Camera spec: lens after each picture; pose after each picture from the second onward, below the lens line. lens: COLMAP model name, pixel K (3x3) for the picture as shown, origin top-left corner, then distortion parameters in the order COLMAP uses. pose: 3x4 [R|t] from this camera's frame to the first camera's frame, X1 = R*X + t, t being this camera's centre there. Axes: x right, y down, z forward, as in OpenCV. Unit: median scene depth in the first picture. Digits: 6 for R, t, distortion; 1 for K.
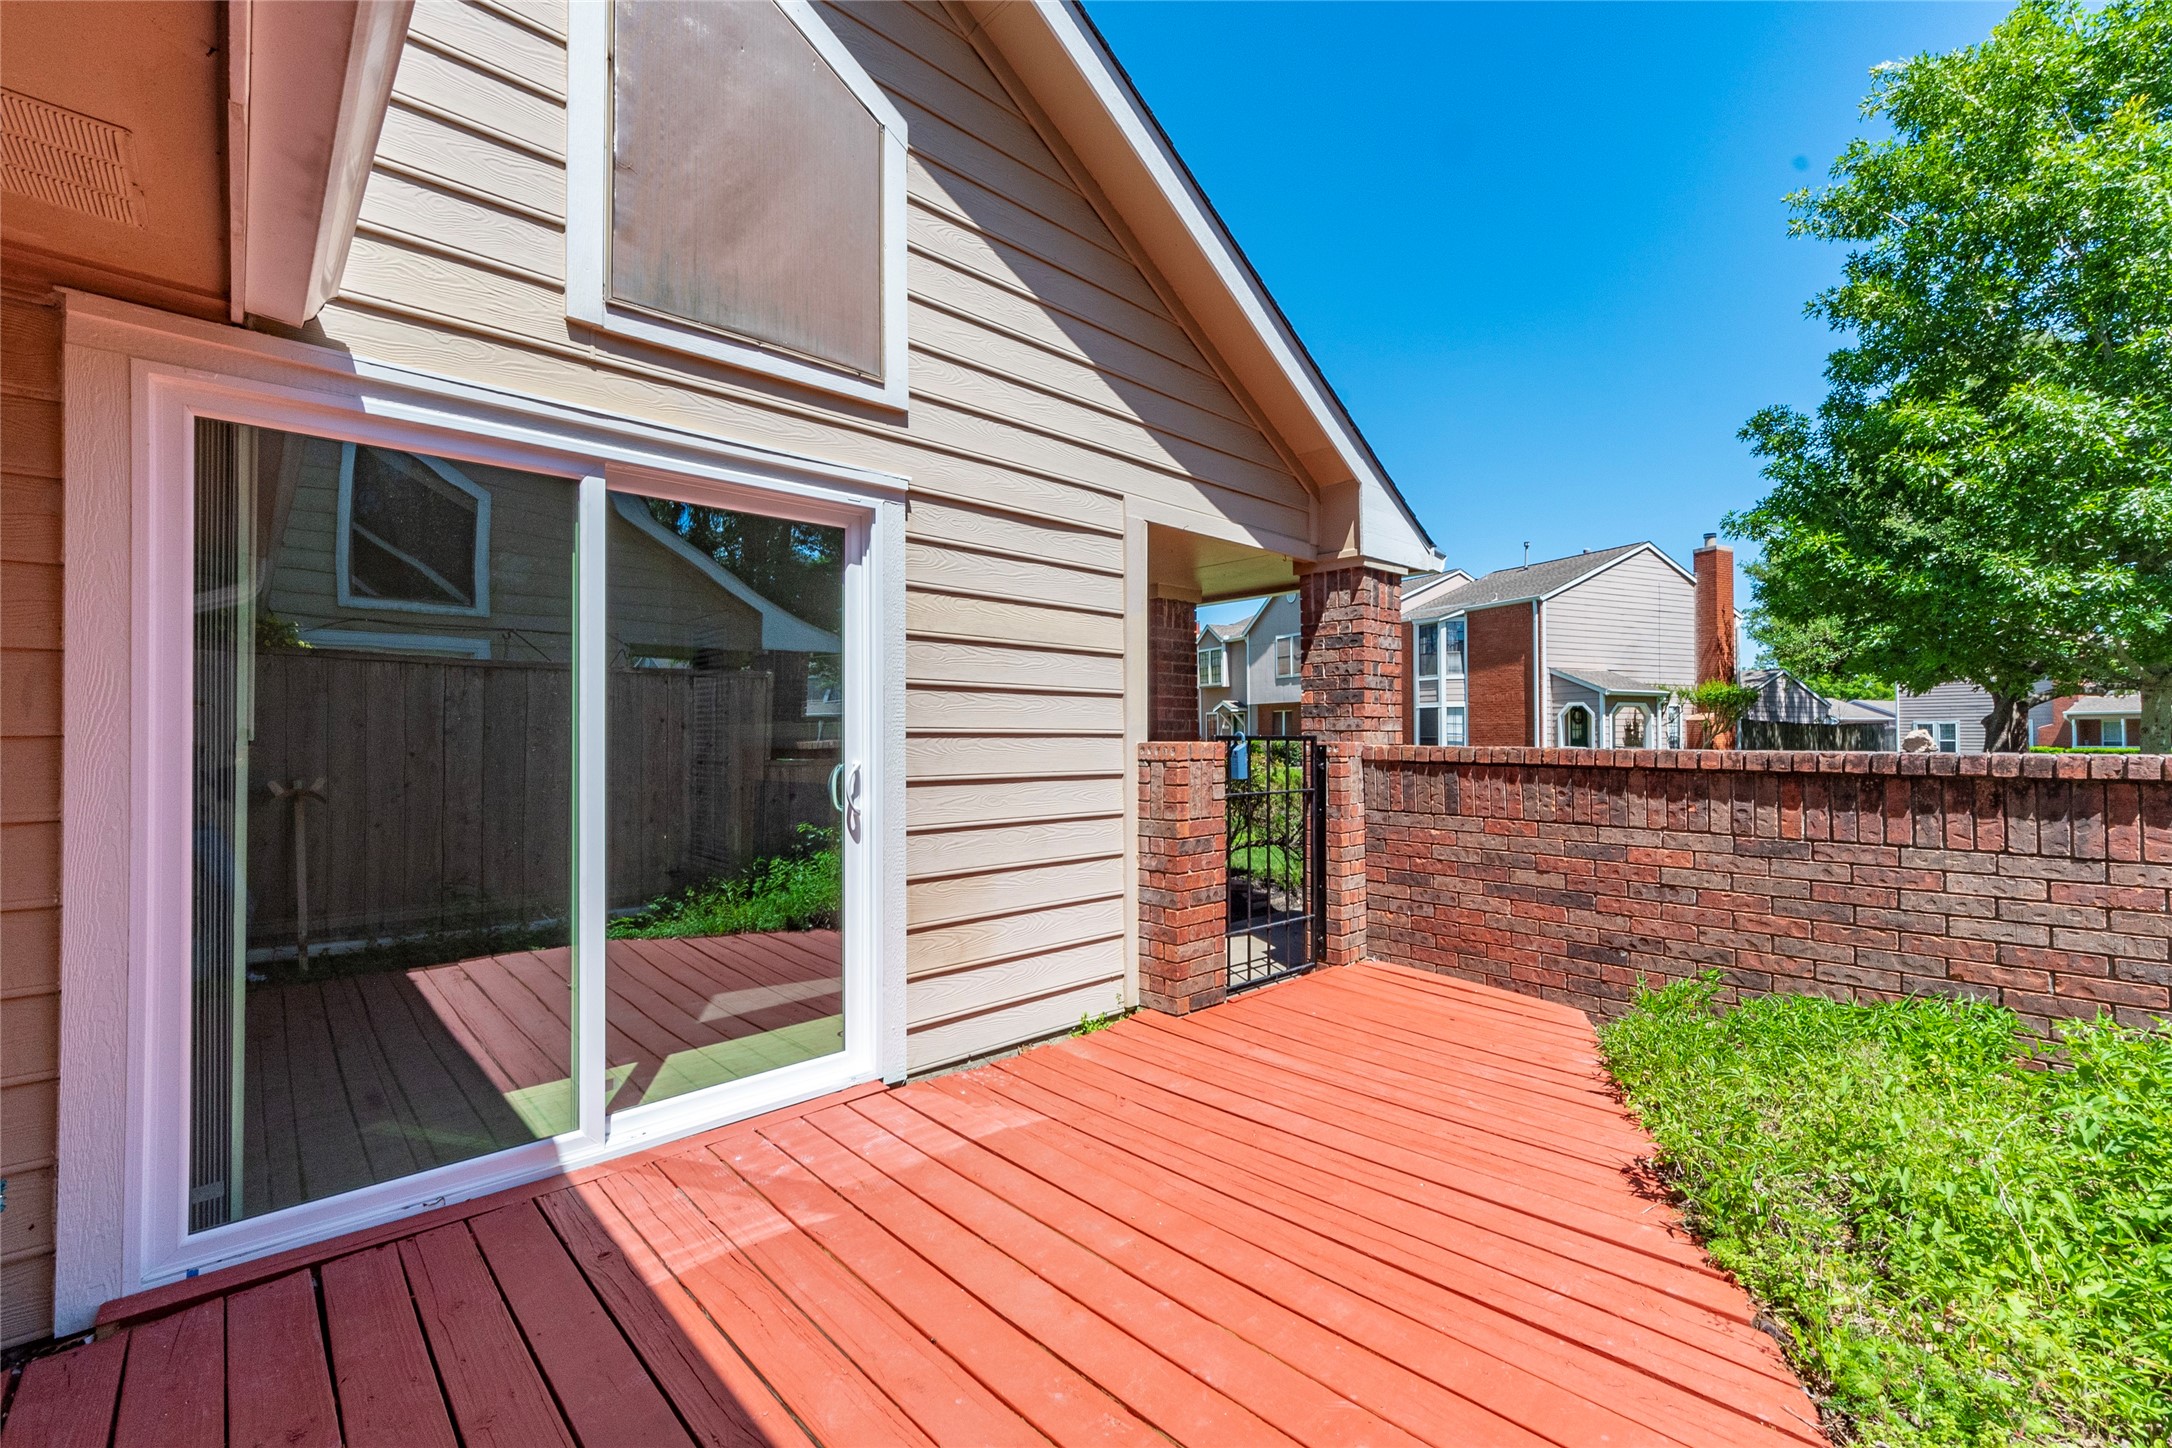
lens RADIAL K [[947.9, 0, 1076.2], [0, 947.9, 729.0], [0, 0, 1]] dist [0.000420, -0.000470]
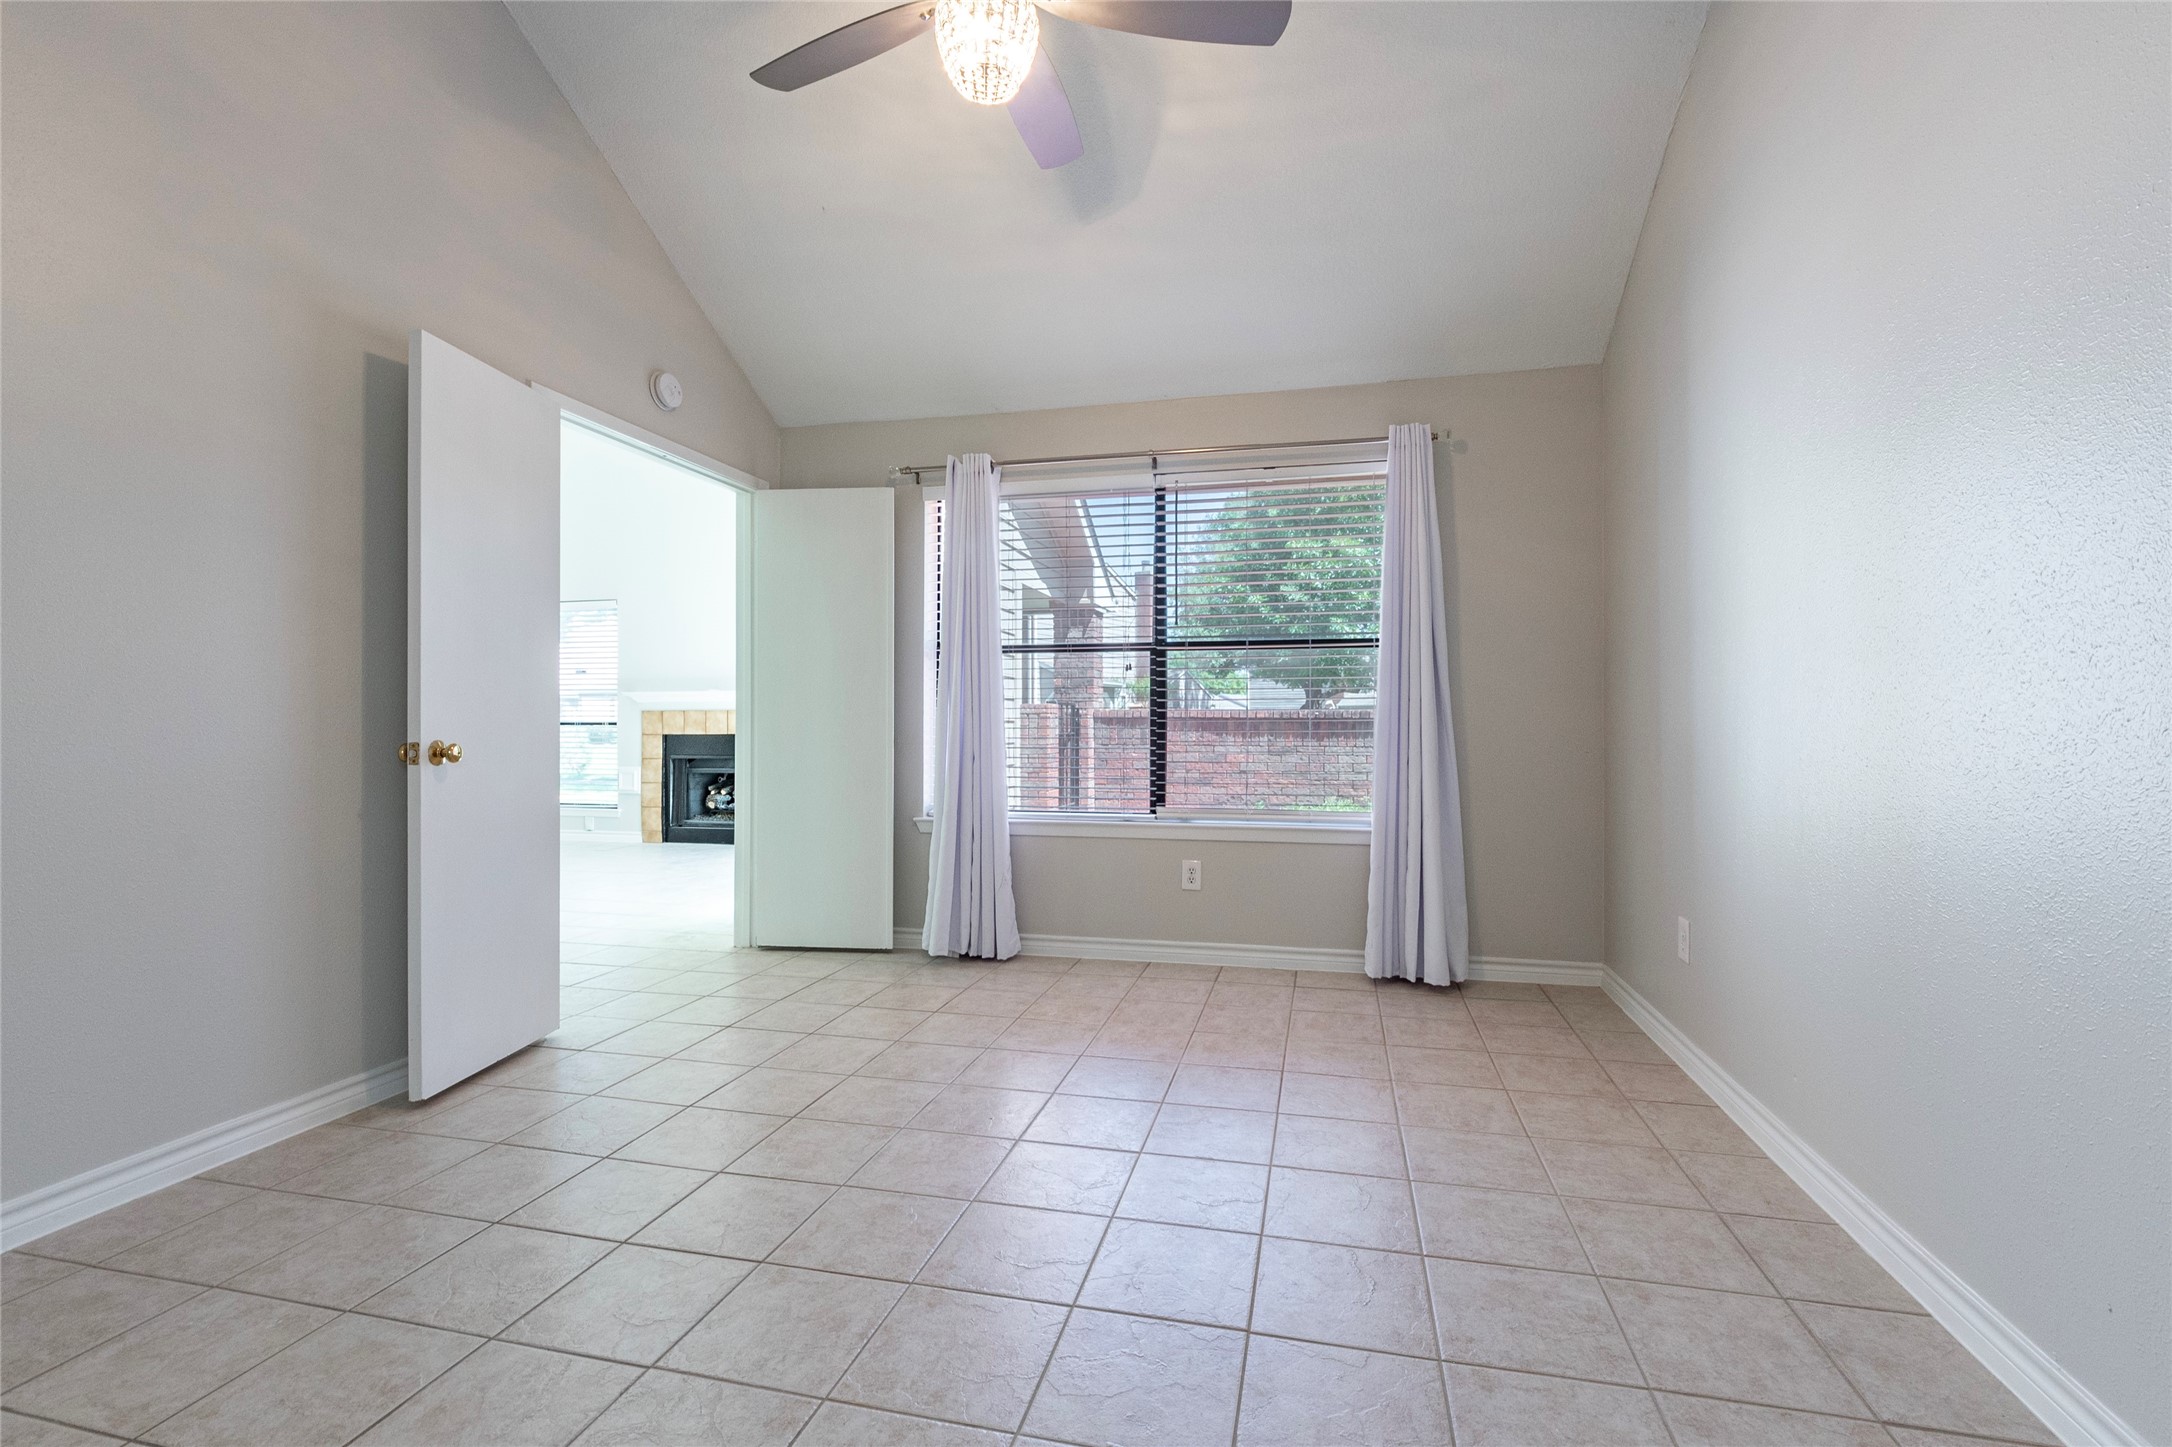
lens RADIAL K [[995.0, 0, 1096.4], [0, 995.0, 728.9], [0, 0, 1]] dist [-0.001965, -0.001186]
pose [[0.841692, 0.001924, 0.539955, -0.740567], [-0.010230, 0.999871, 0.012384, 0.030894], [-0.539862, -0.015947, 0.841603, -0.624670]]
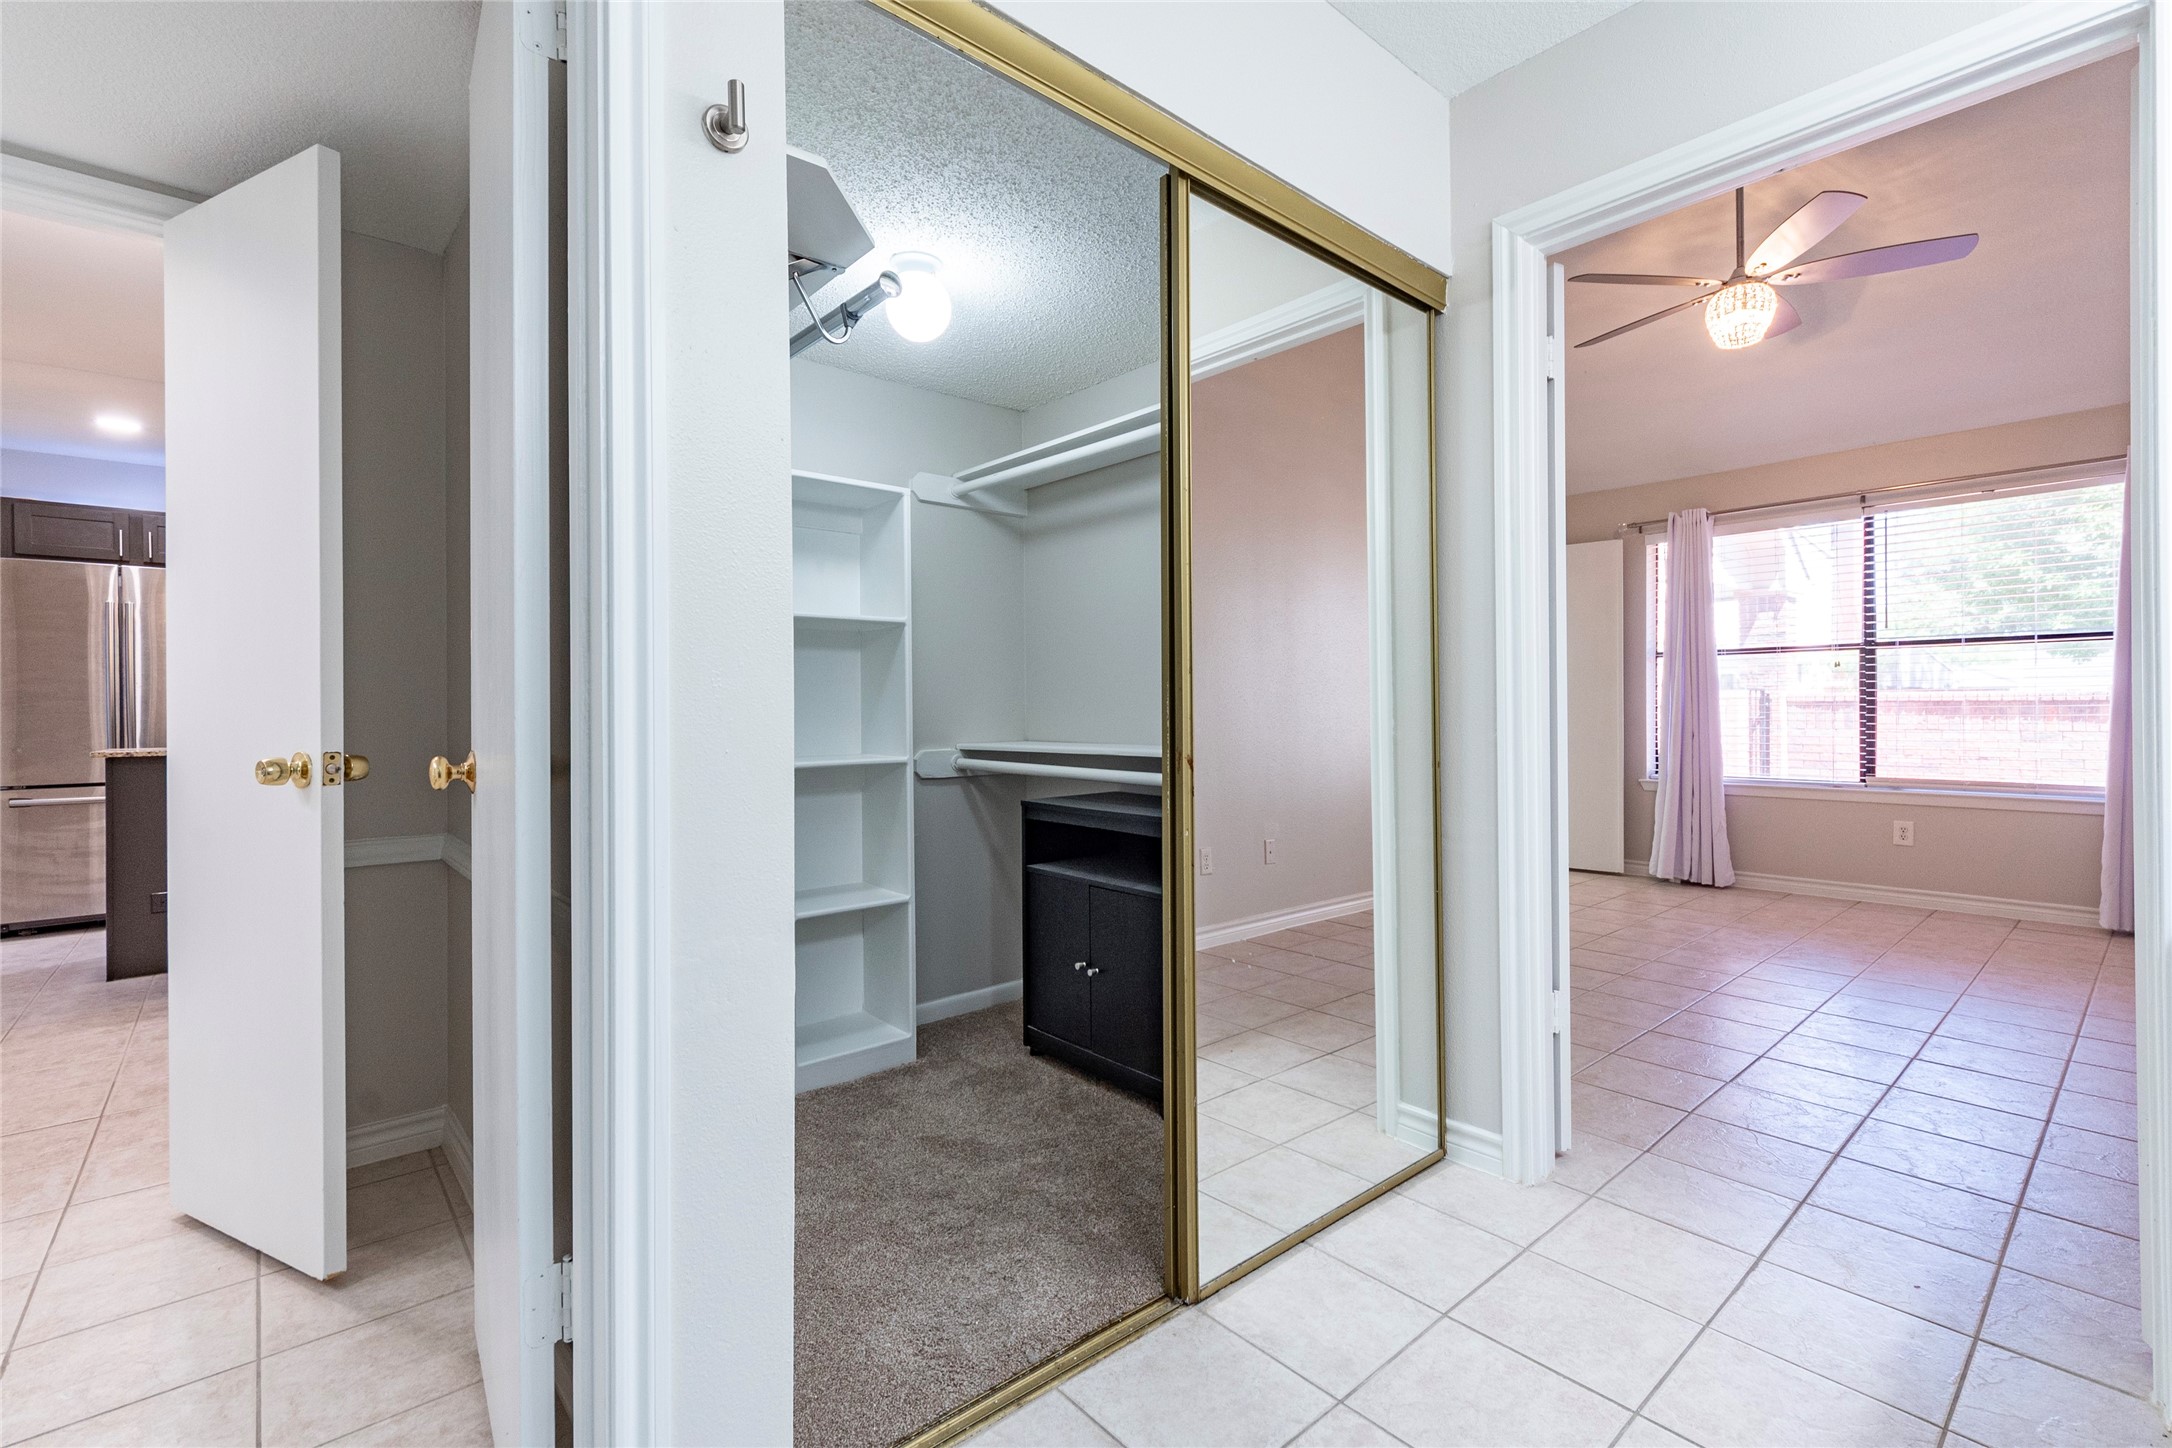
lens RADIAL K [[995.0, 0, 1071.5], [0, 995.0, 716.4], [0, 0, 1]] dist [-0.001965, -0.001186]
pose [[0.999046, -0.002616, -0.043591, -1.020214], [0.003354, 0.999852, 0.016874, 0.023845], [0.043541, -0.017004, 0.998907, -1.006501]]
